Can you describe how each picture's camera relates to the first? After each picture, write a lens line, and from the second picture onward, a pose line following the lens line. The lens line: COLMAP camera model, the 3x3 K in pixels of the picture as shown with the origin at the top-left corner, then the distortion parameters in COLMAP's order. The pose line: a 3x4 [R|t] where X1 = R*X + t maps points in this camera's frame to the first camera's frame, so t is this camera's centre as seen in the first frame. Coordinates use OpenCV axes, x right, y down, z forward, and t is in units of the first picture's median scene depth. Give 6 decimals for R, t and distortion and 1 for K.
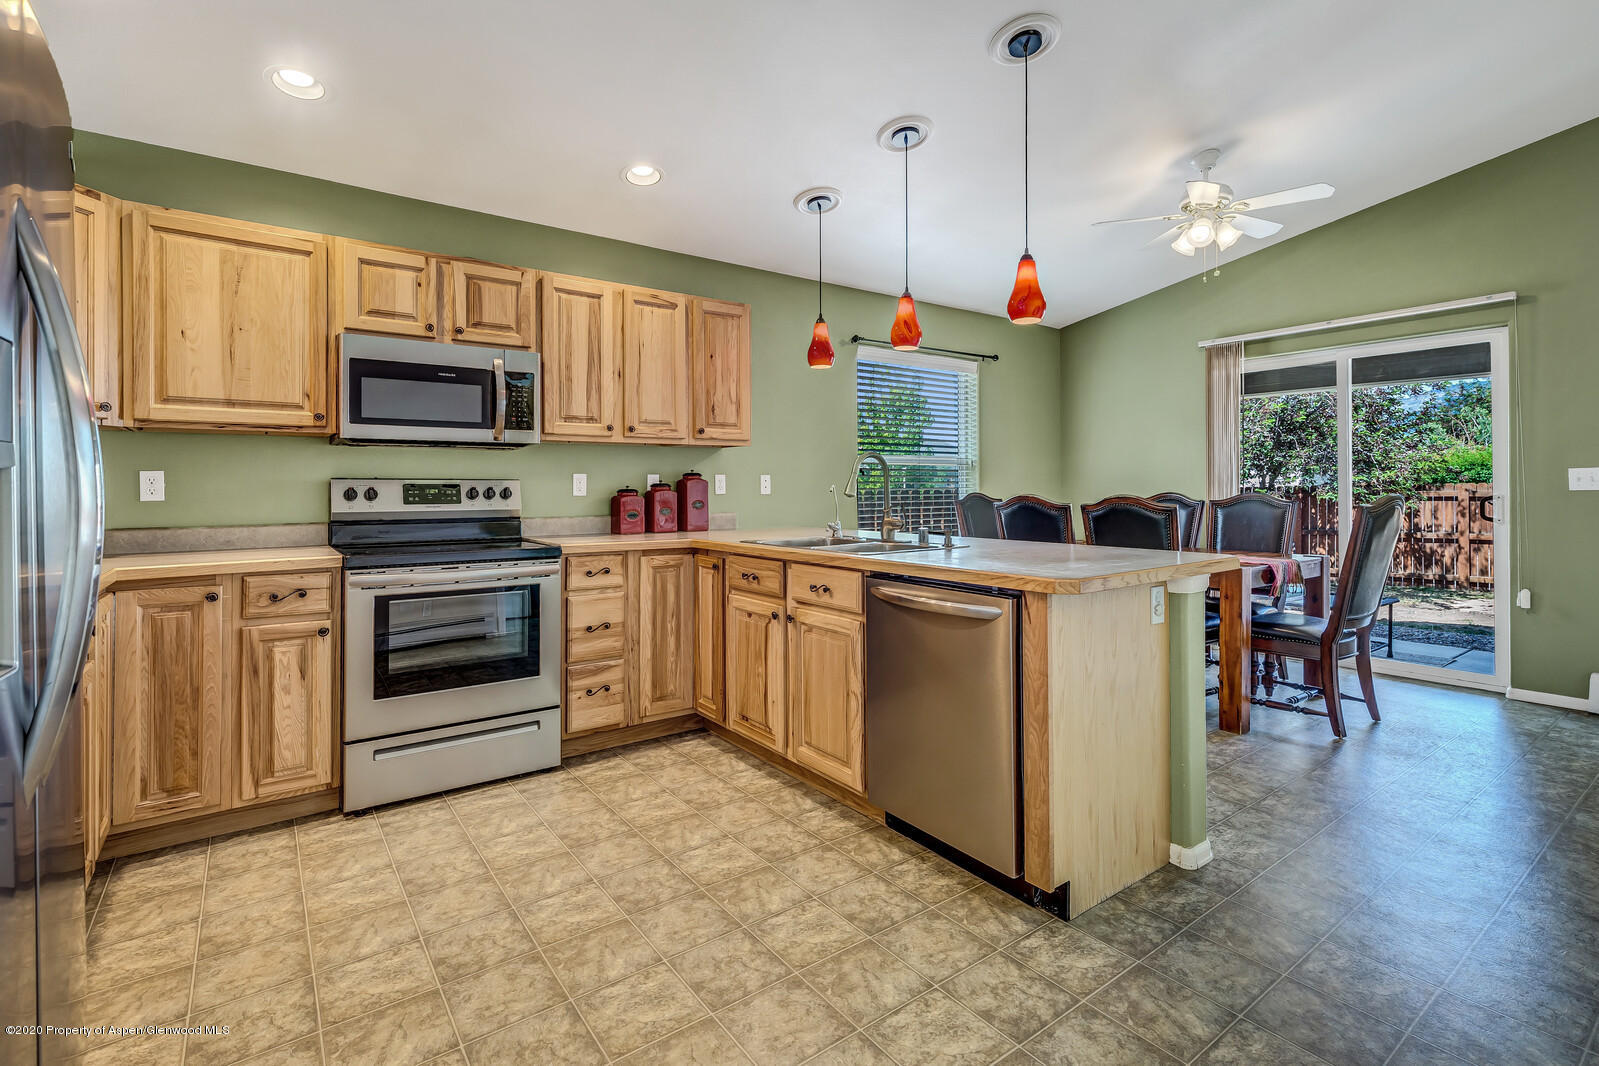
lens RADIAL K [[739.1, 0, 801.4], [0, 739.1, 493.1], [0, 0, 1]] dist [0.005445, 0.000515]
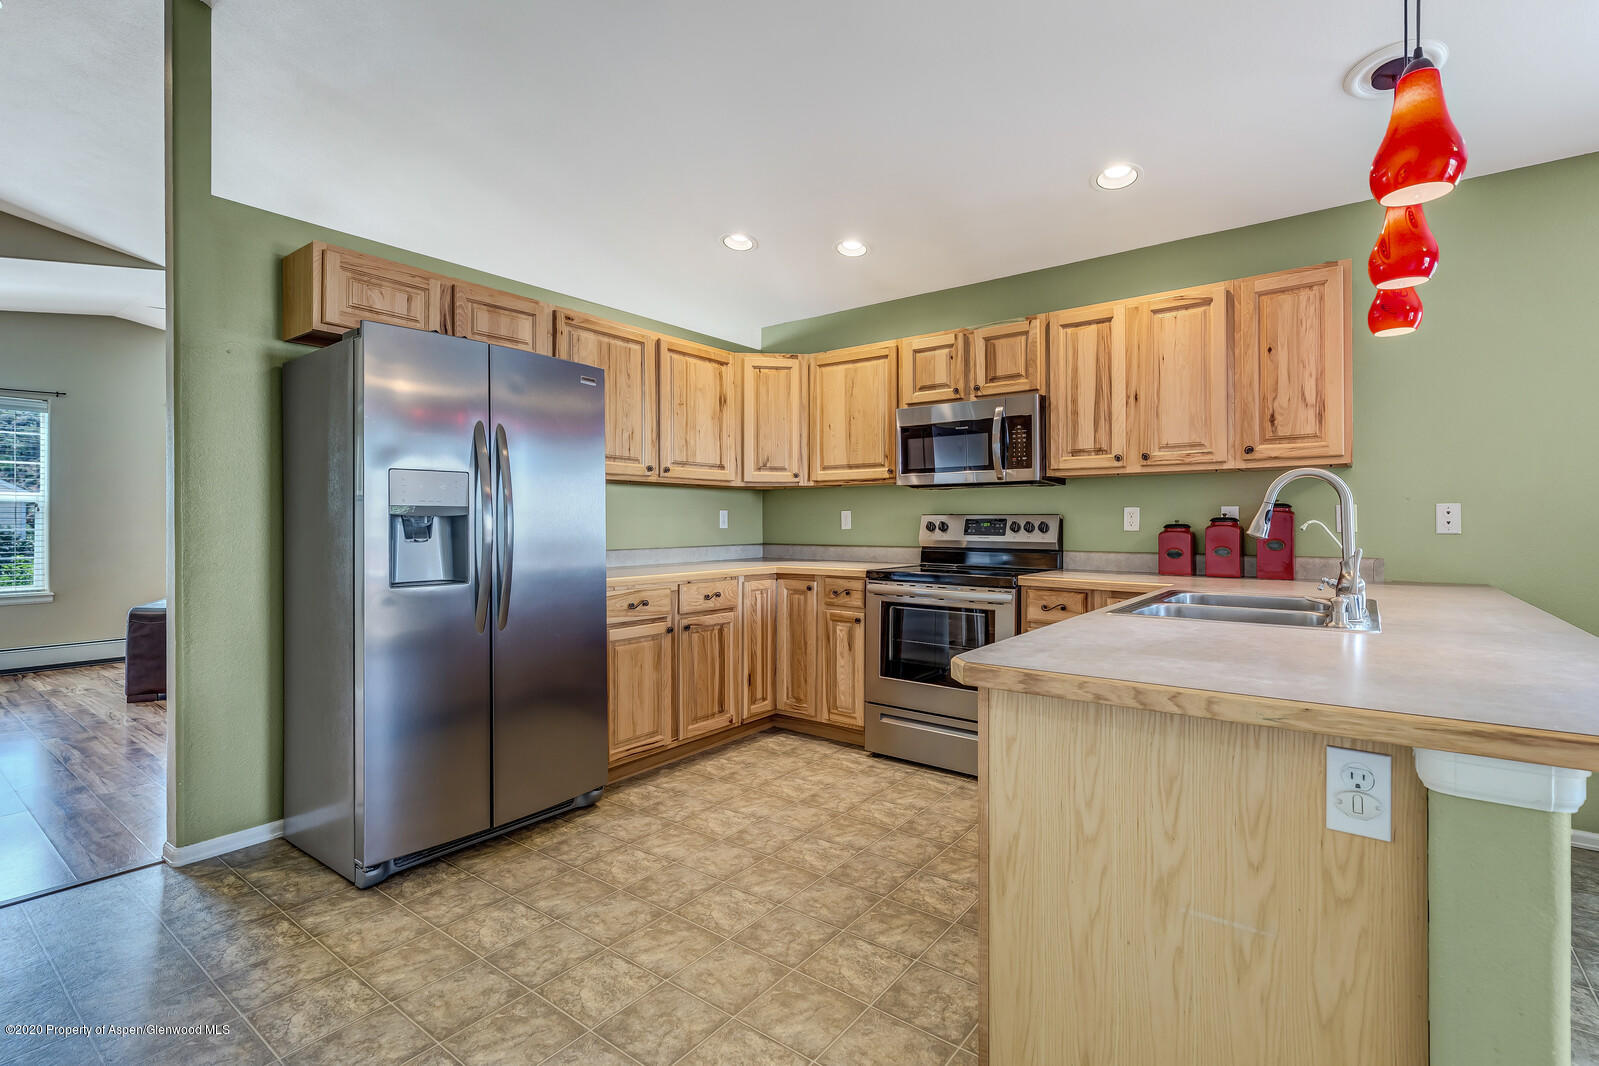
lens RADIAL K [[726.6, 0, 799.5], [0, 726.6, 533.0], [0, 0, 1]] dist [0.000644, 0.000245]
pose [[0.285118, 0.018903, -0.958306, 0.581148], [-0.008416, 0.999816, 0.017217, -0.007371], [0.958455, 0.003156, 0.285225, 0.411801]]
